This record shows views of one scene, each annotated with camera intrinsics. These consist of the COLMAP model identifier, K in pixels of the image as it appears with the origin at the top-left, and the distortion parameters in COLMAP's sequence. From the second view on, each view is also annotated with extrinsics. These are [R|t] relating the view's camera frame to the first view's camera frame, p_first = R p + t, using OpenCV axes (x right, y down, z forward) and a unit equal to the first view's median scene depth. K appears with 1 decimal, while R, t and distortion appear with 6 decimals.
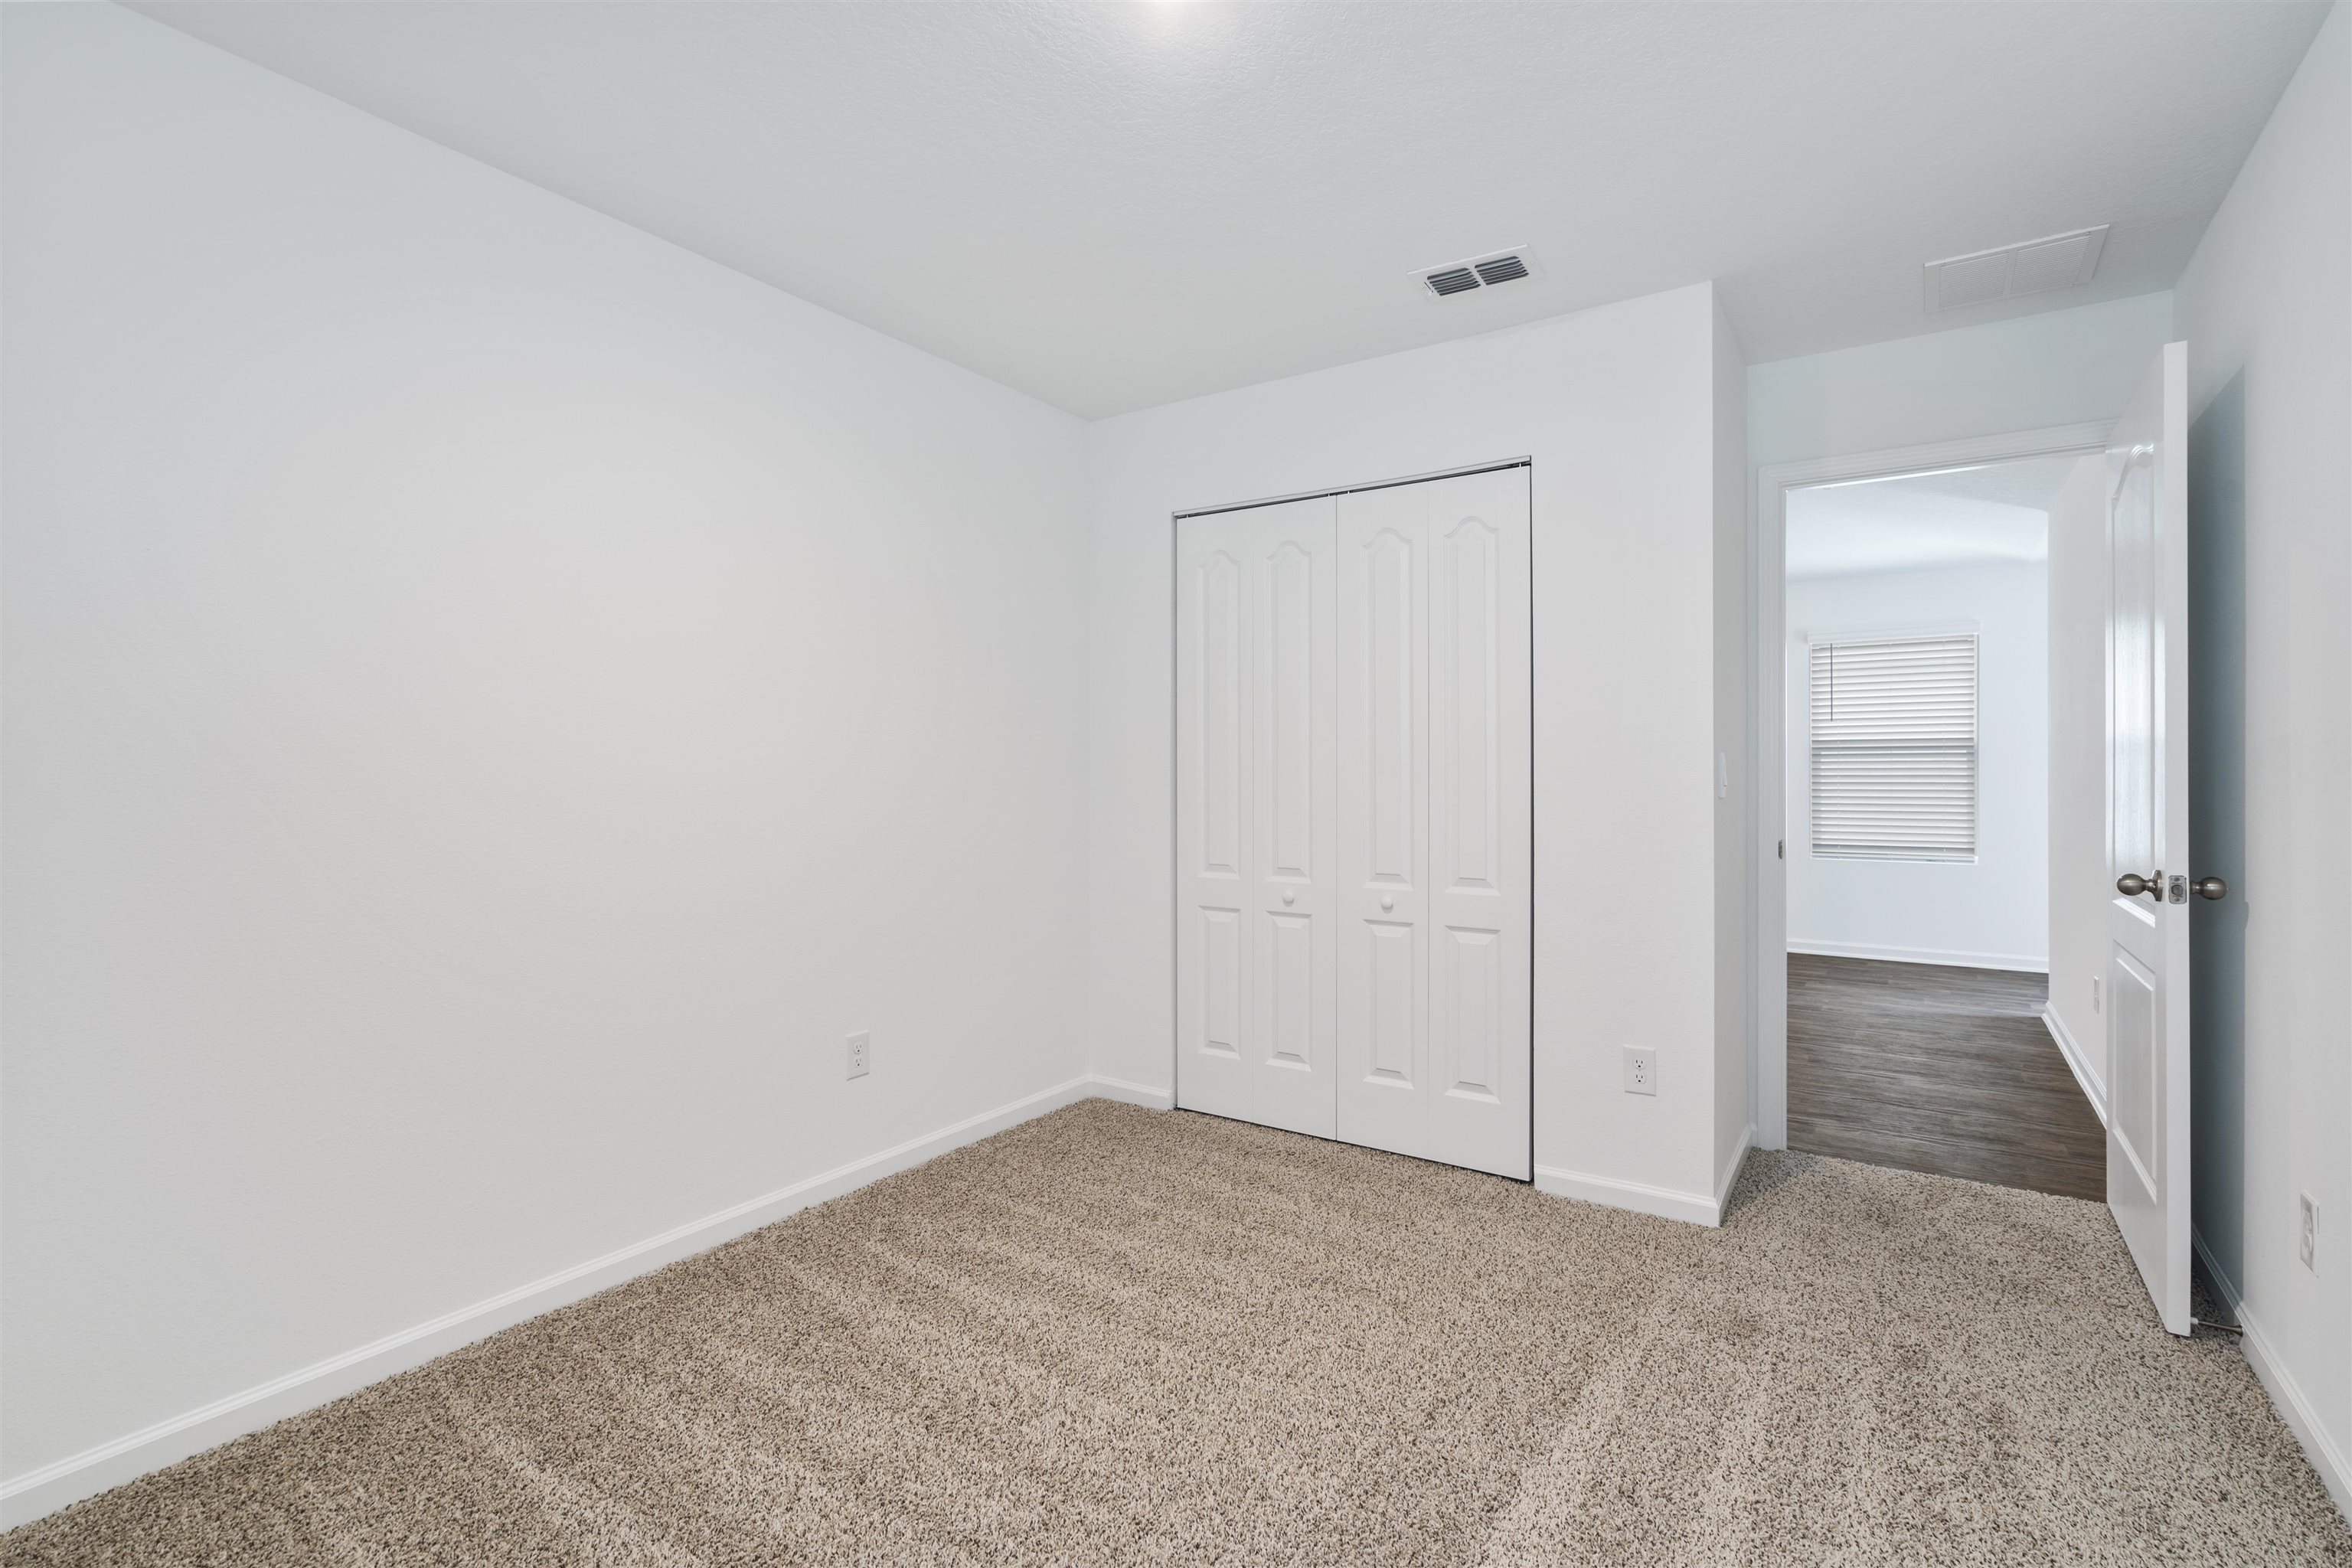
lens RADIAL K [[1088.8, 0, 1172.2], [0, 1088.8, 778.8], [0, 0, 1]] dist [0.003794, 0.000808]
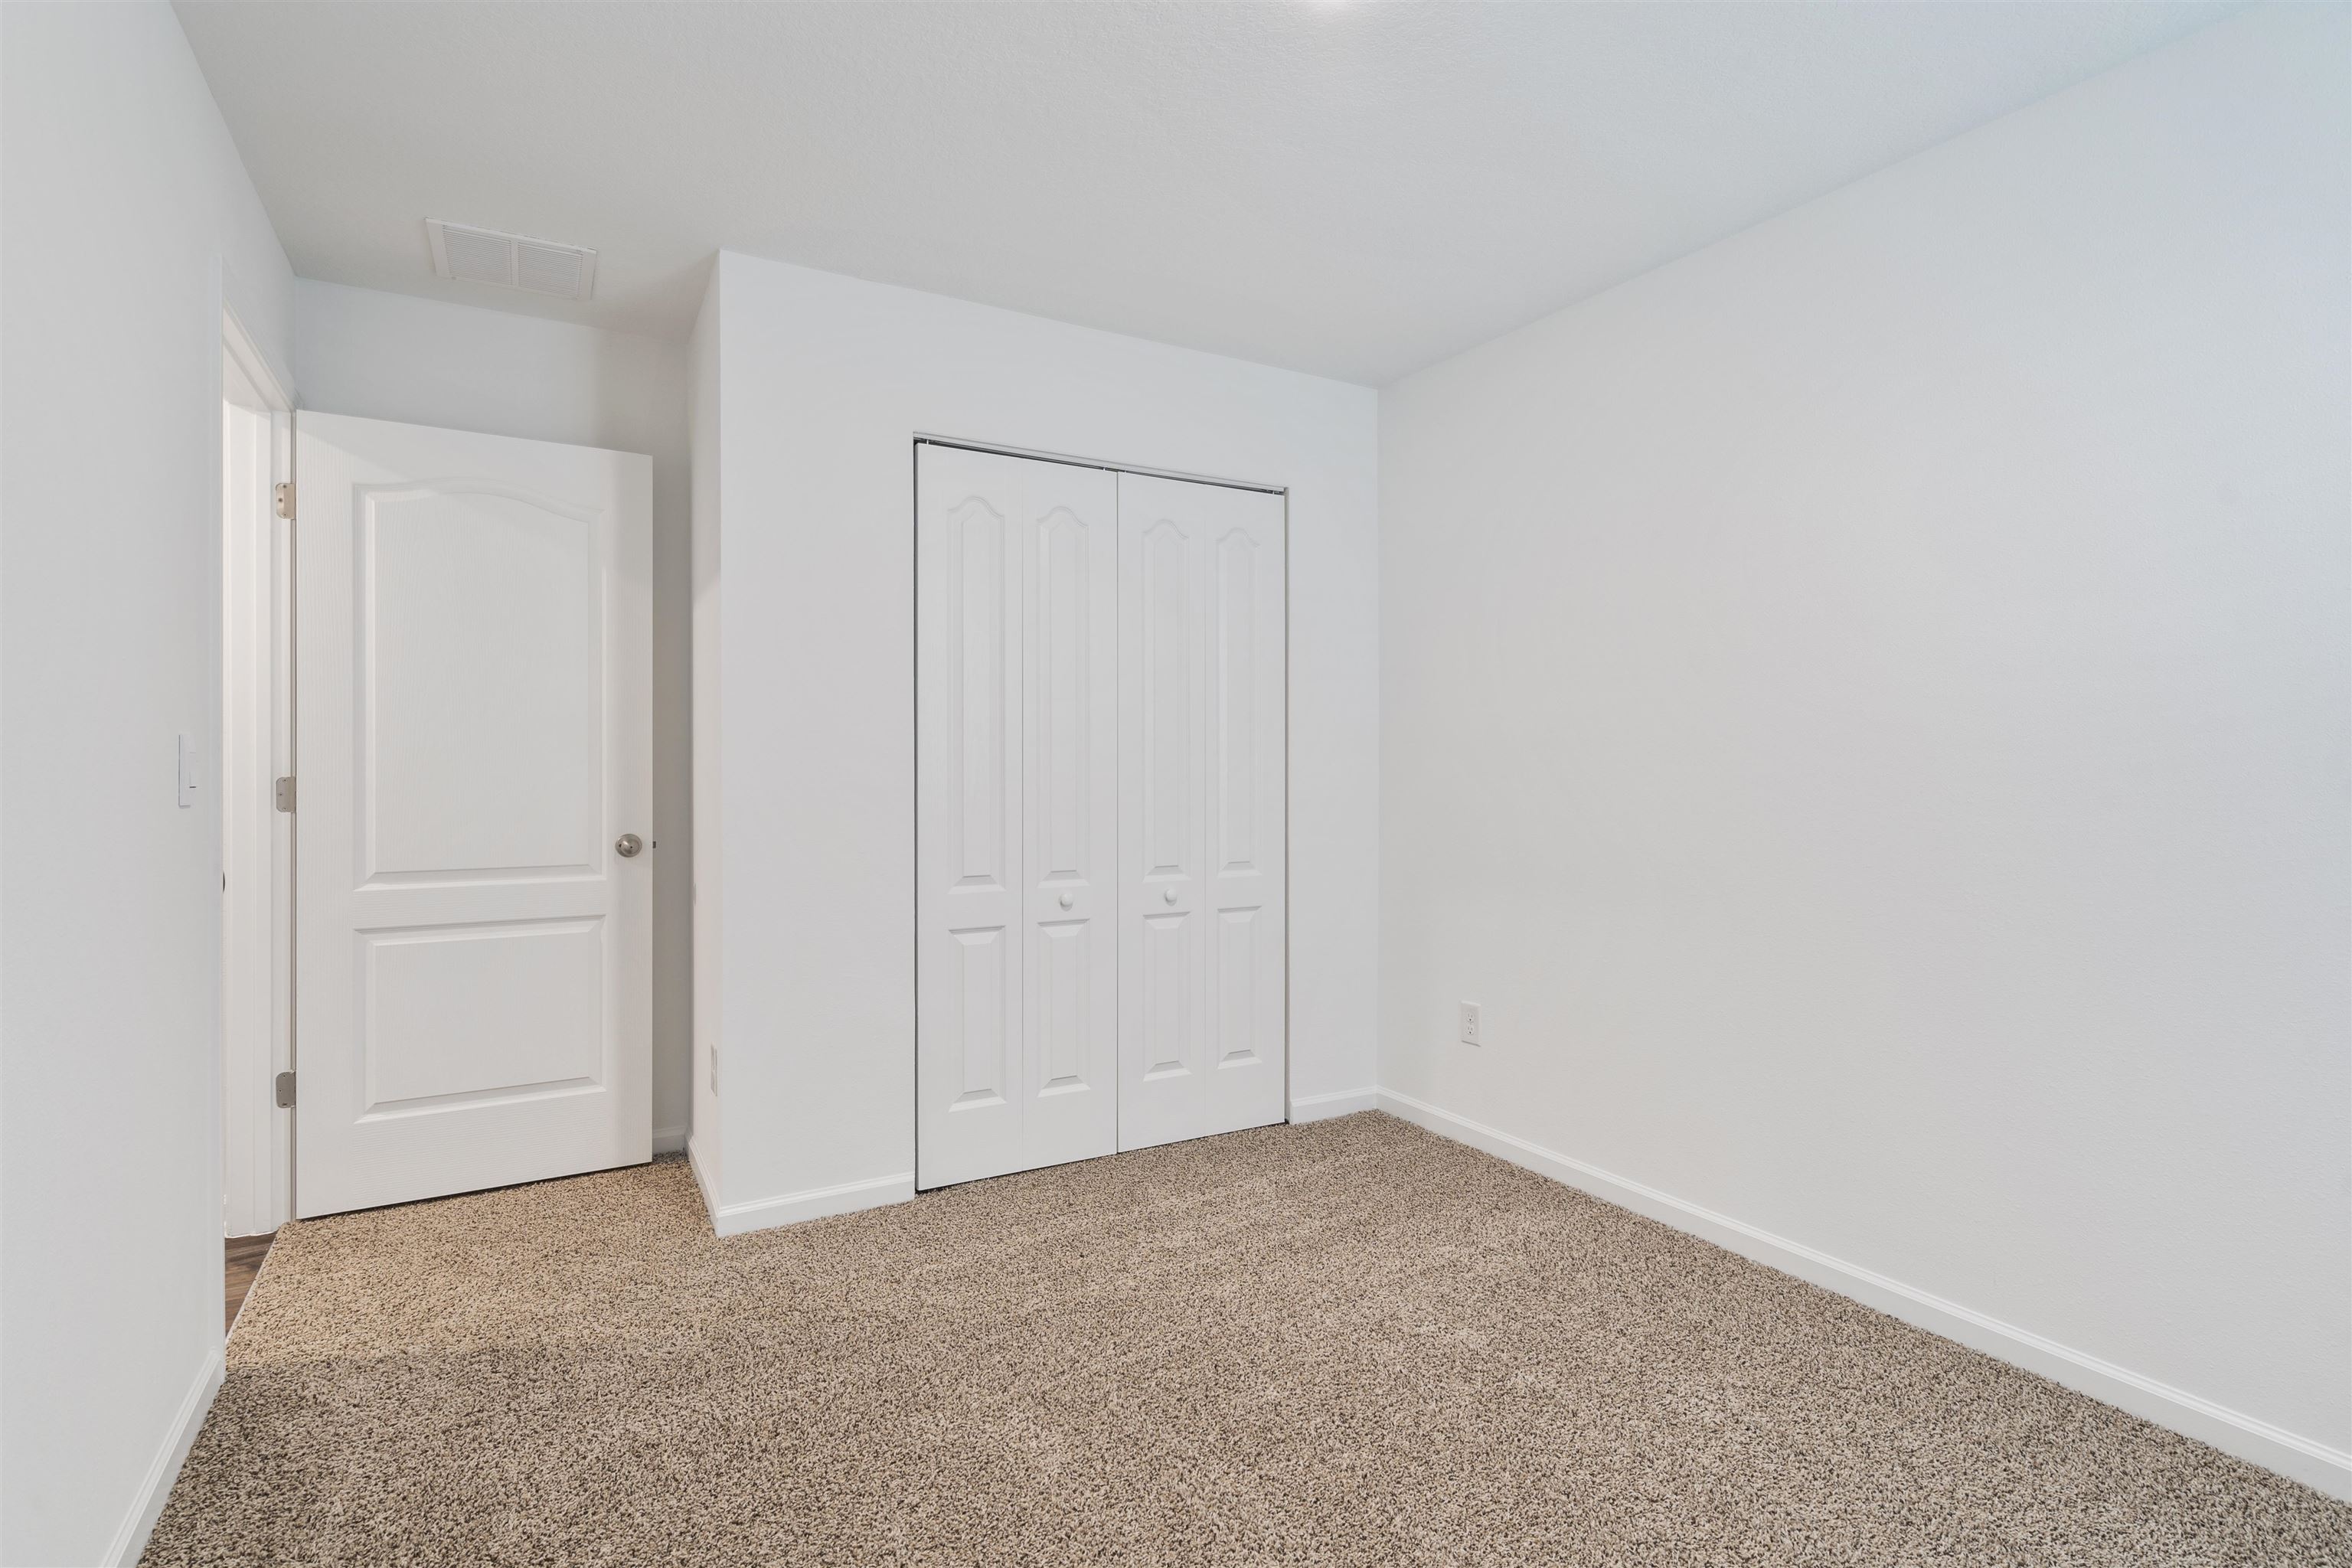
lens RADIAL K [[1163.3, 0, 1174.2], [0, 1163.3, 785.2], [0, 0, 1]] dist [0.055628, 0.000147]
pose [[0.448555, -0.017662, 0.893581, -0.679265], [0.007570, 0.999844, 0.015963, -0.003756], [-0.893723, -0.000396, 0.448618, 0.463163]]
